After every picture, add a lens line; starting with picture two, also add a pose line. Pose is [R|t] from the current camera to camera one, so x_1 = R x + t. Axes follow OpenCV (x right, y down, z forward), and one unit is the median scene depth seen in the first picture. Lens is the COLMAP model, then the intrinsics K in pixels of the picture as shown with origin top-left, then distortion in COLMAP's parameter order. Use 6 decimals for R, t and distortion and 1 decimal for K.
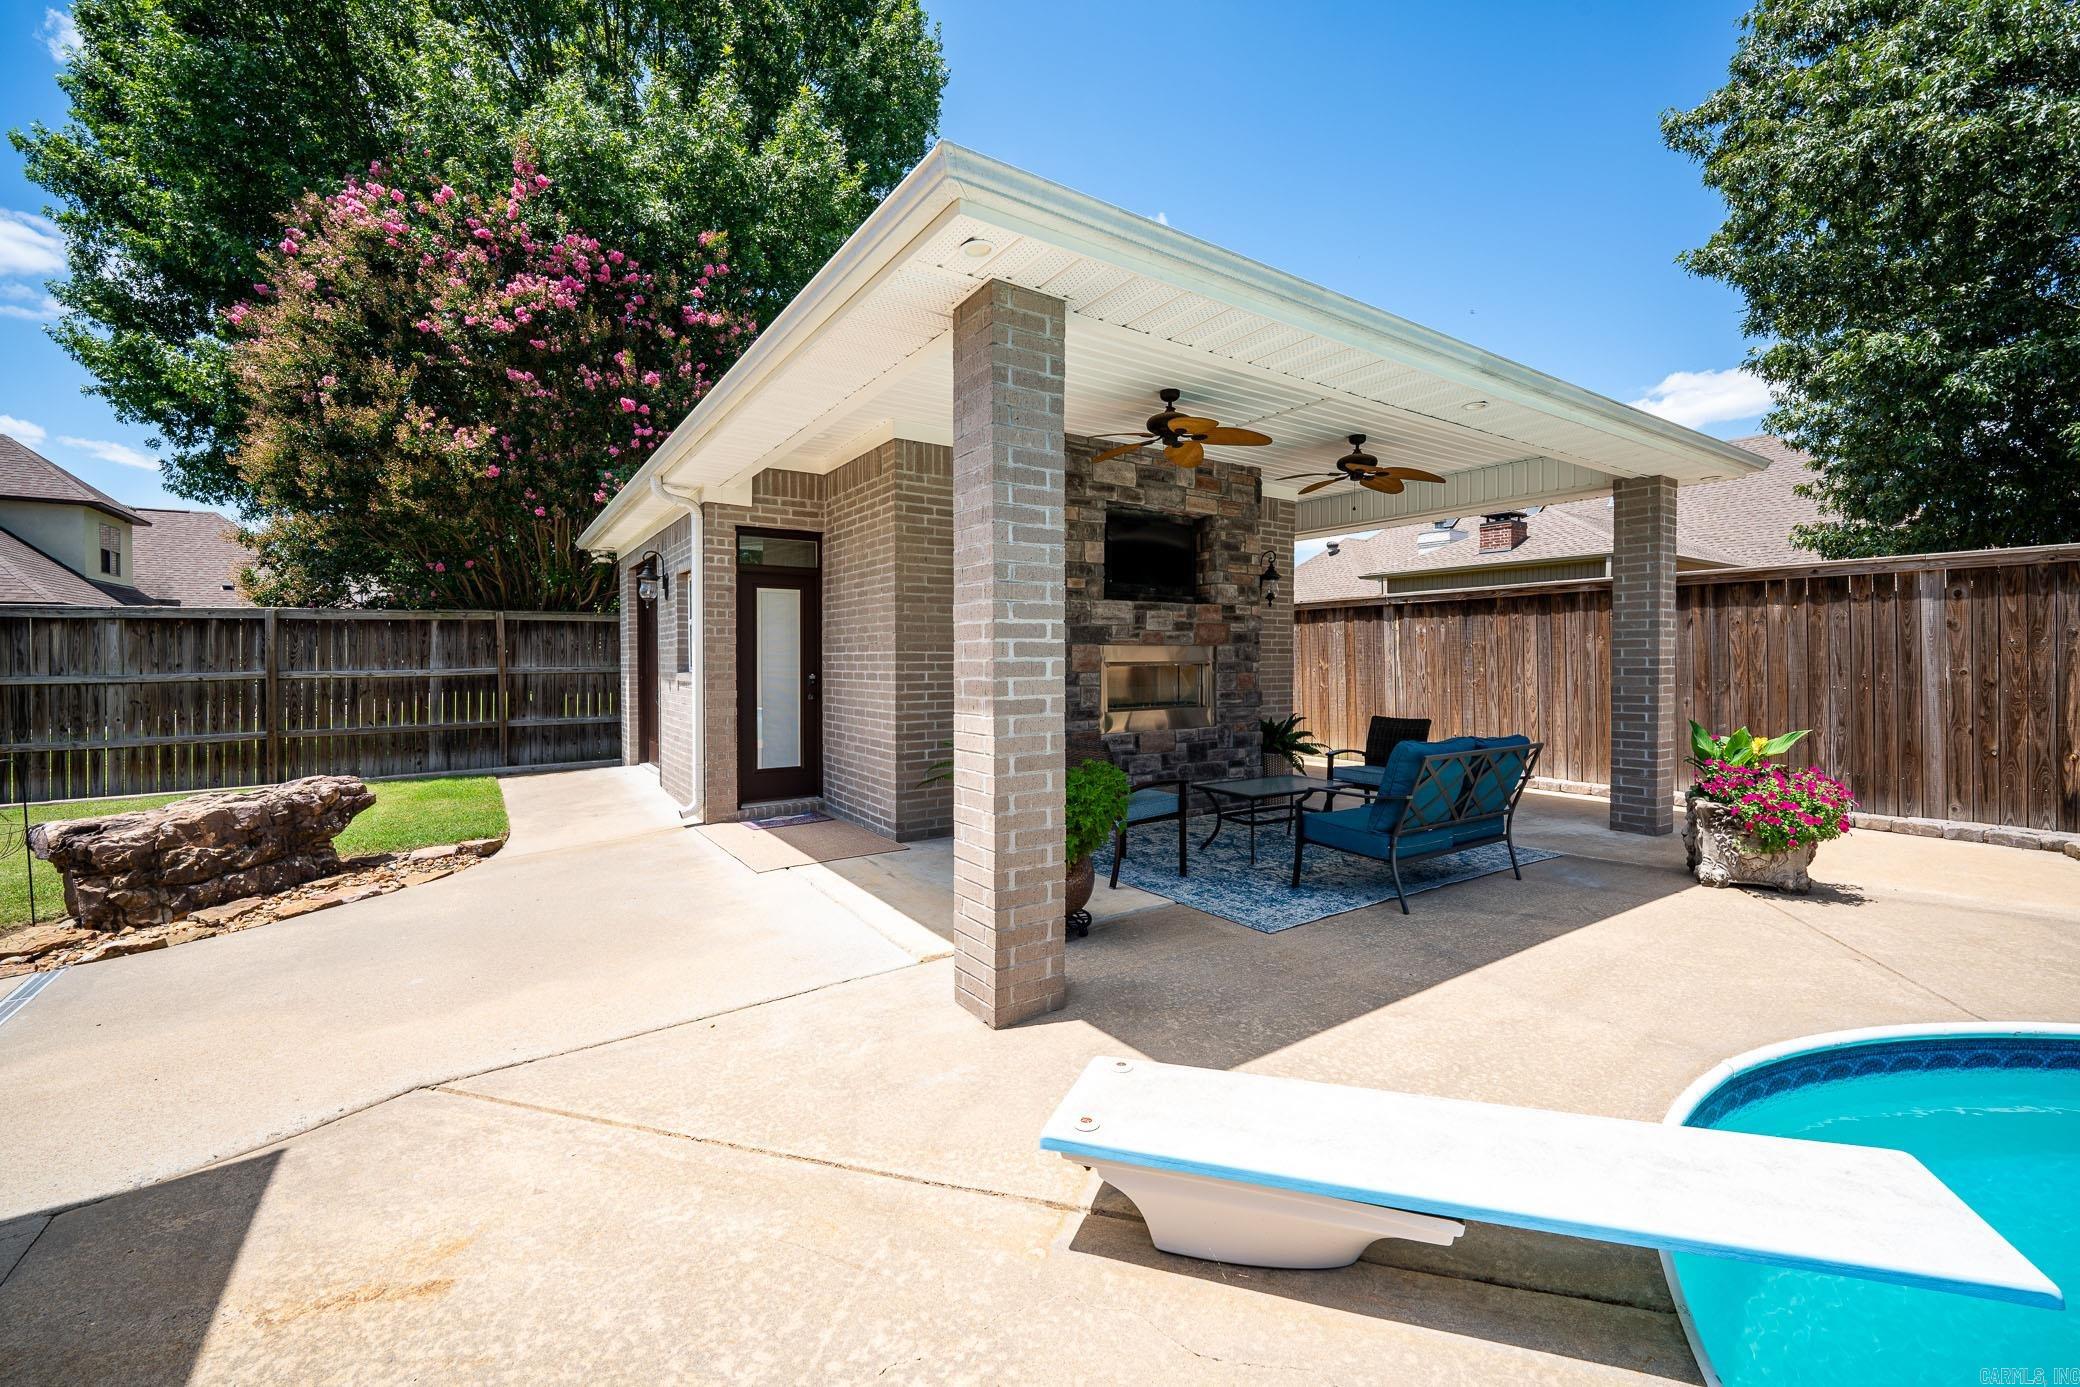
lens RADIAL K [[845.0, 0, 1039.7], [0, 845.0, 674.8], [0, 0, 1]] dist [-0.007595, -0.000303]
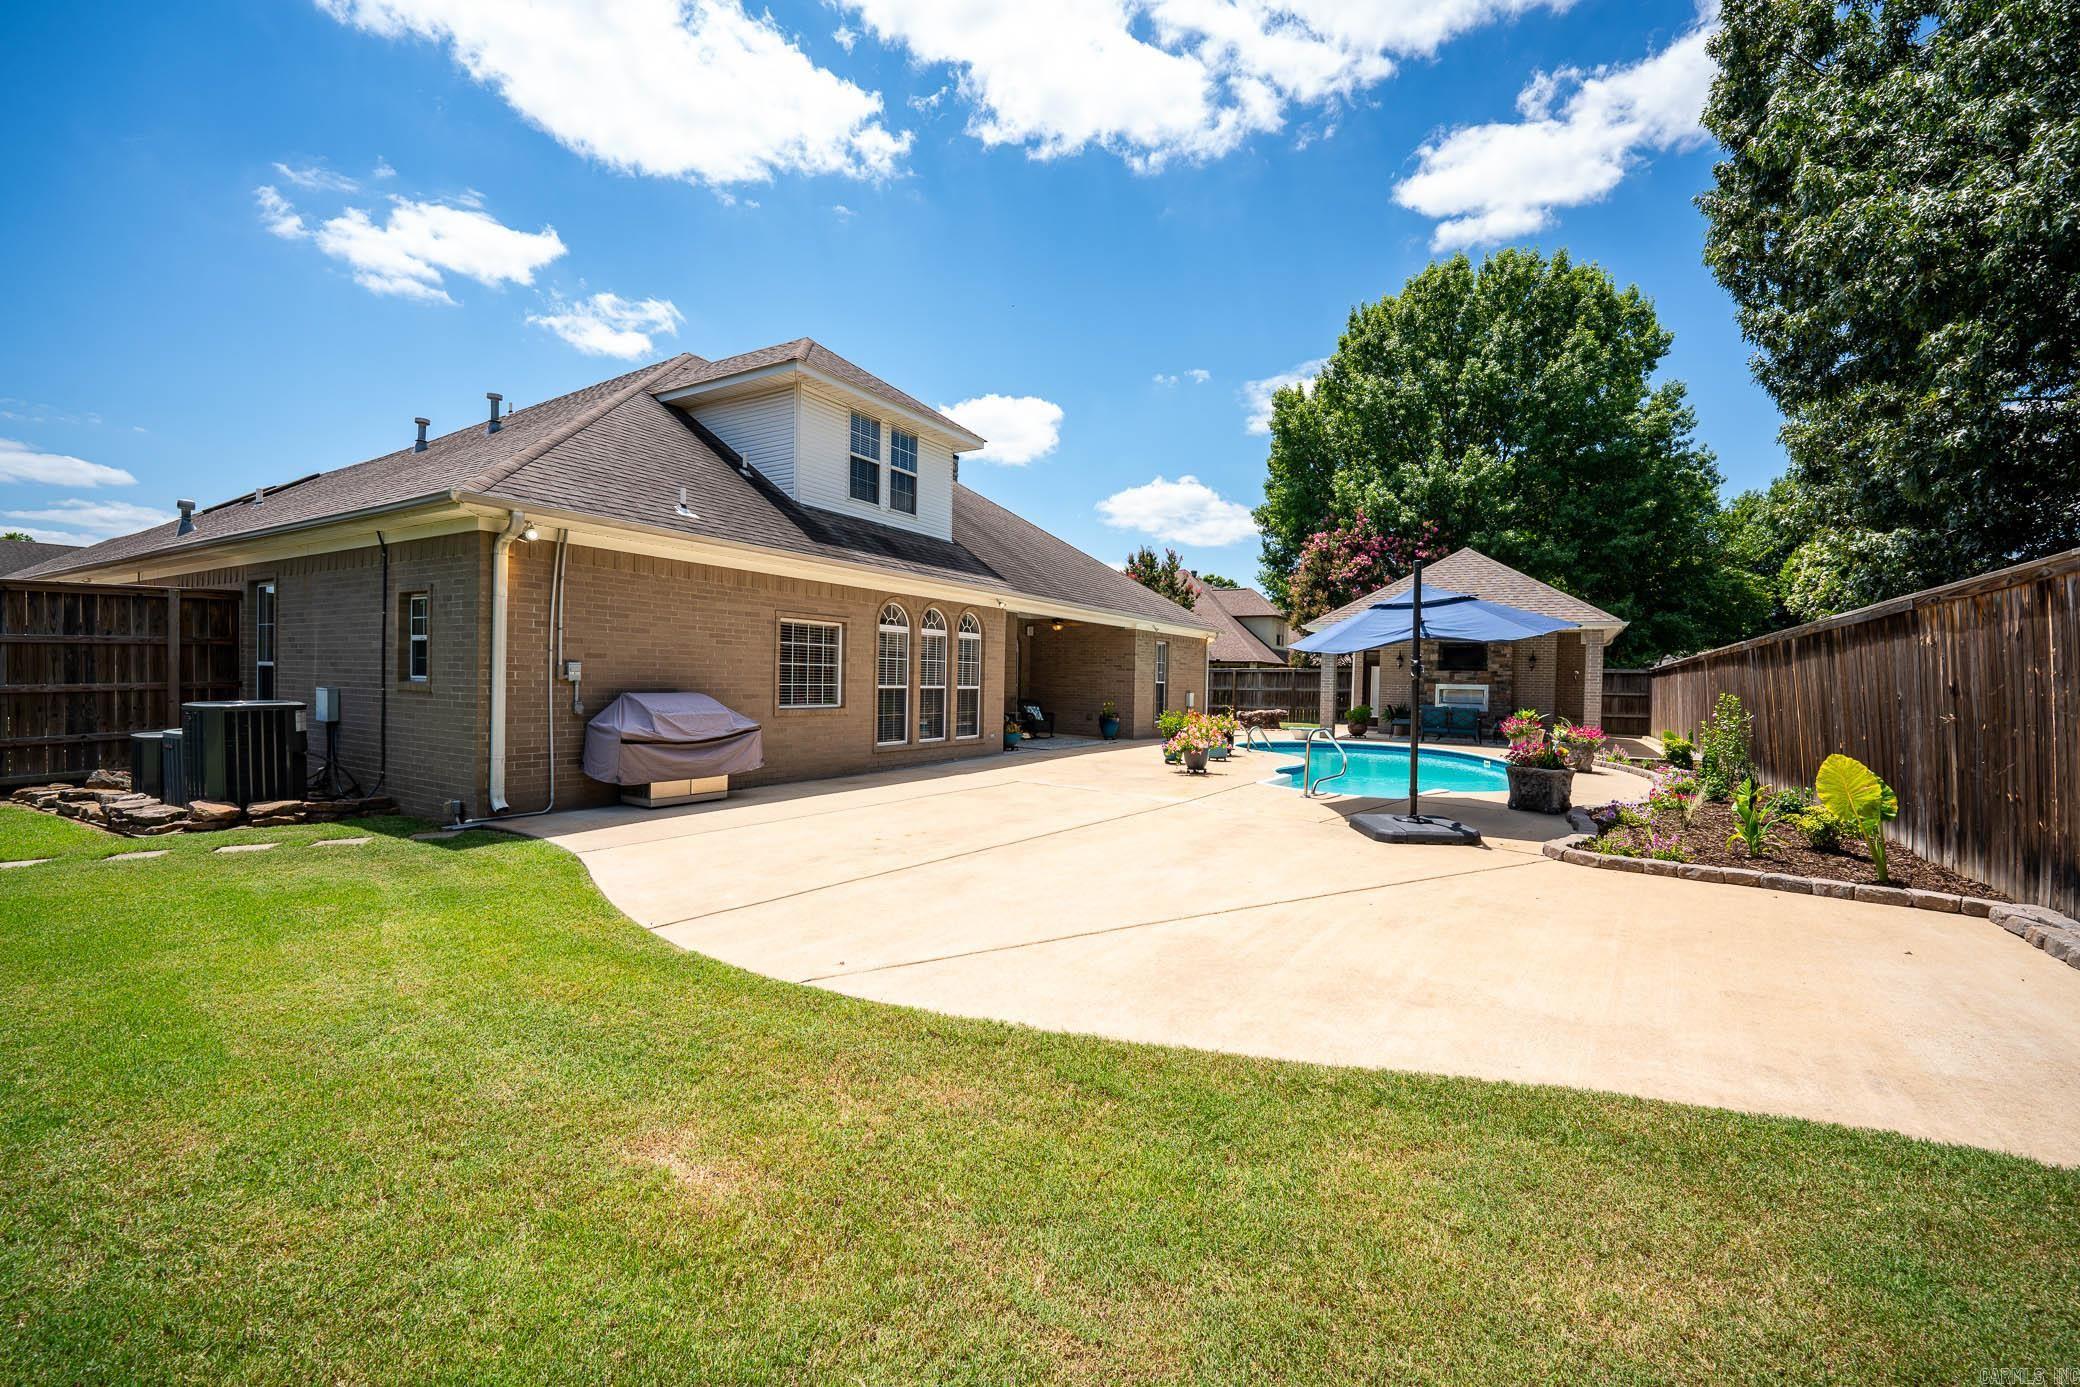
lens RADIAL K [[831.5, 0, 1055.0], [0, 831.5, 690.0], [0, 0, 1]] dist [-0.015908, -0.000159]
pose [[0.427406, 0.022916, -0.903769, 1.601021], [-0.043826, 0.999029, 0.004605, 0.028008], [0.902997, 0.037640, 0.427995, -1.206476]]
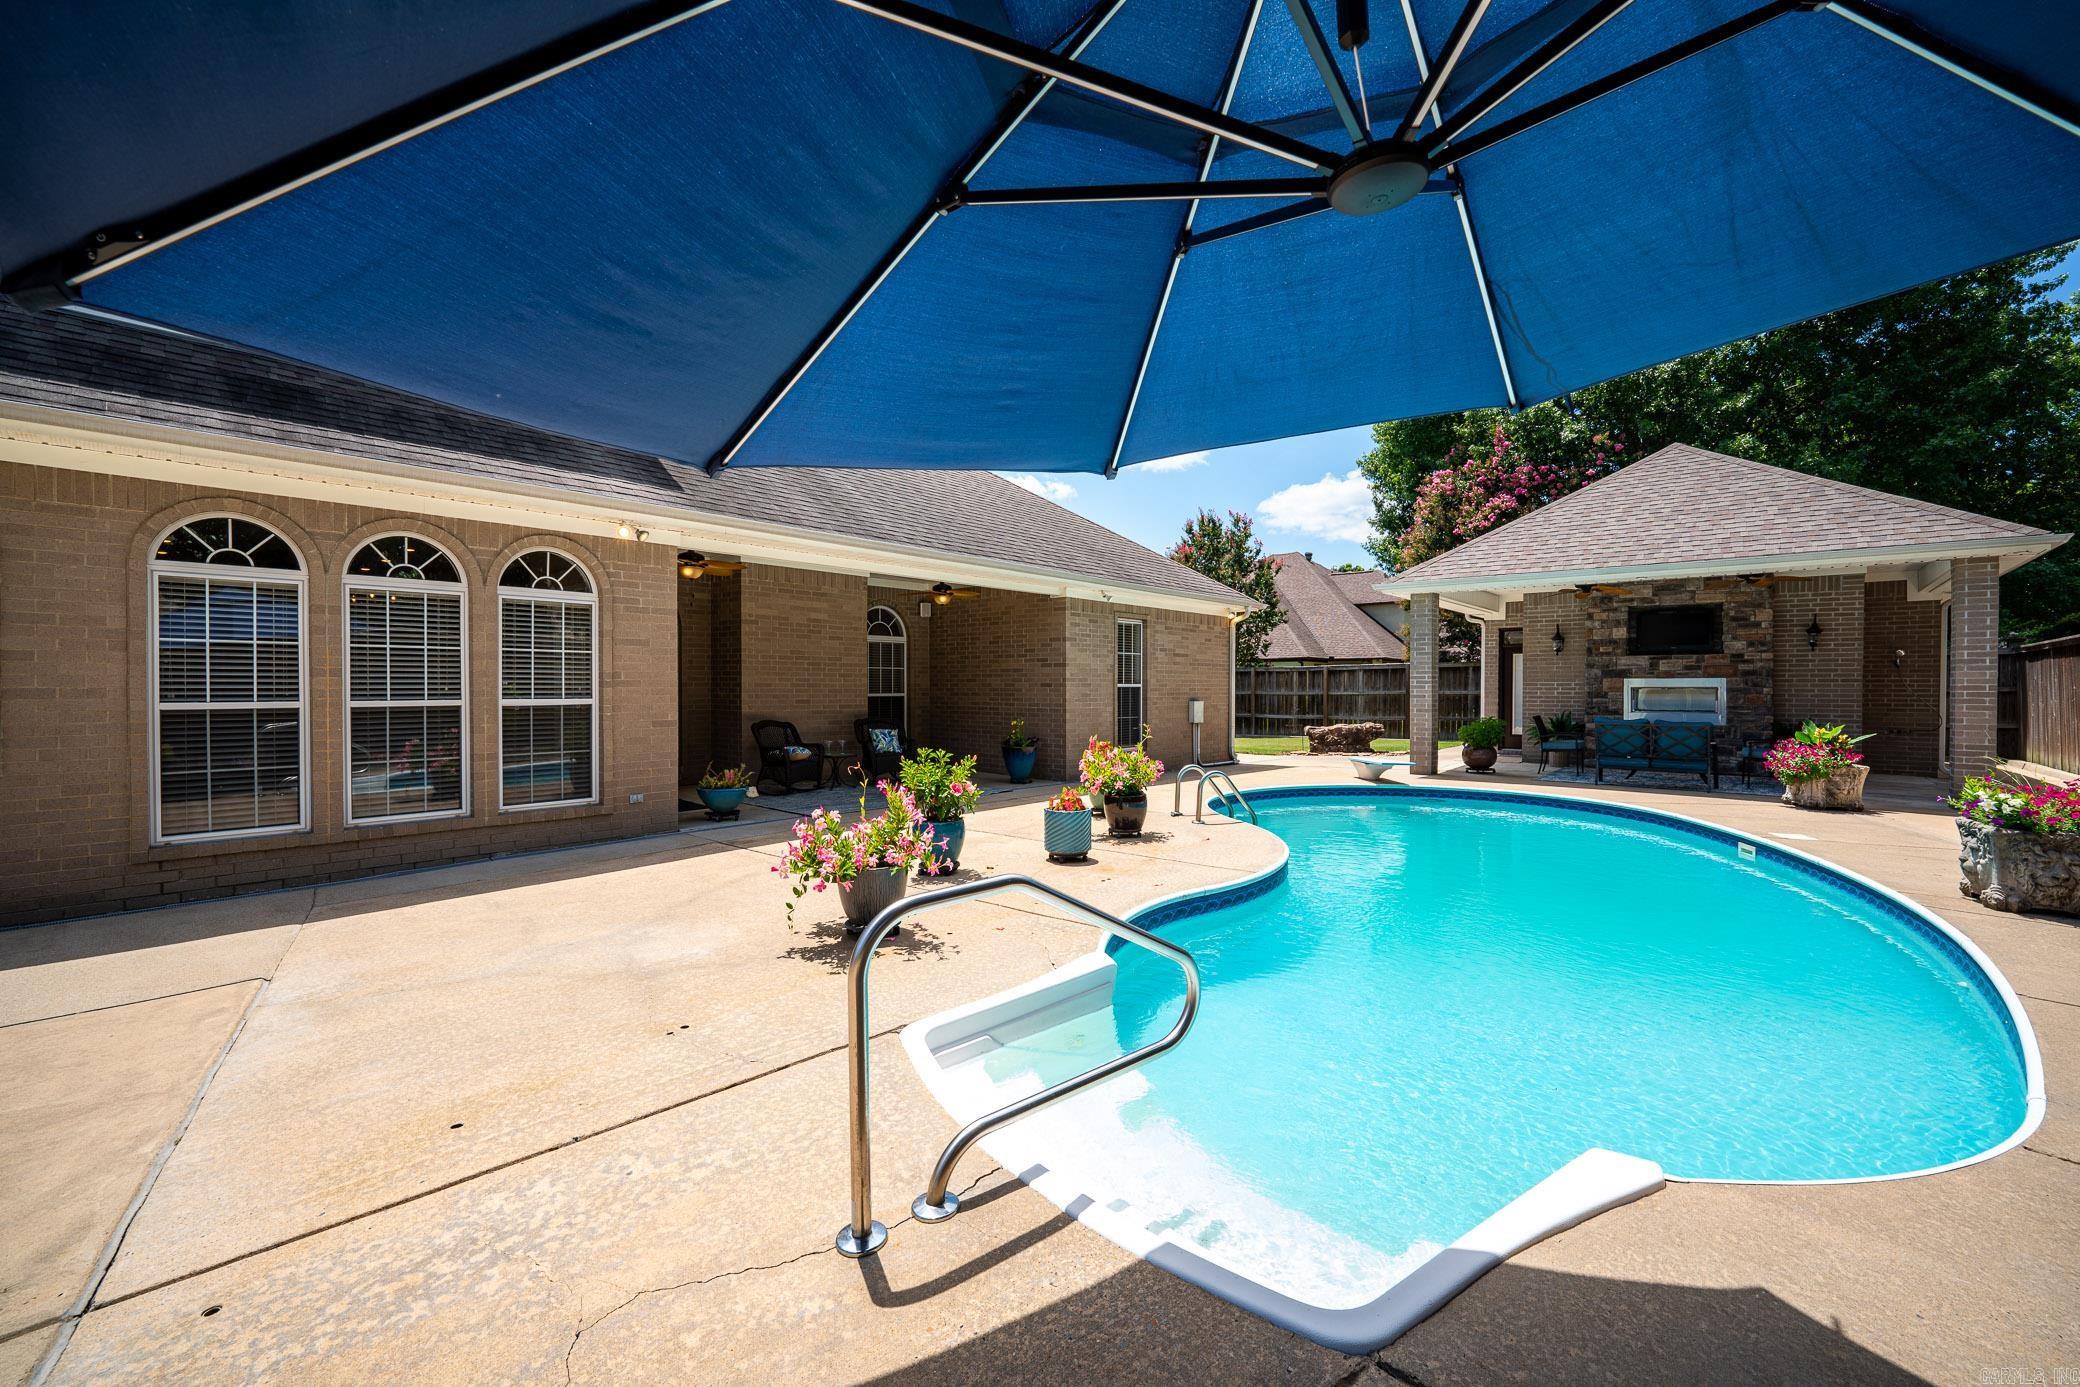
lens RADIAL K [[831.5, 0, 1055.0], [0, 831.5, 690.0], [0, 0, 1]] dist [-0.015908, -0.000159]
pose [[0.259243, 0.006923, -0.965787, 1.050742], [-0.024482, 0.999700, 0.000595, 0.016068], [0.965502, 0.023490, 0.259335, -0.534522]]
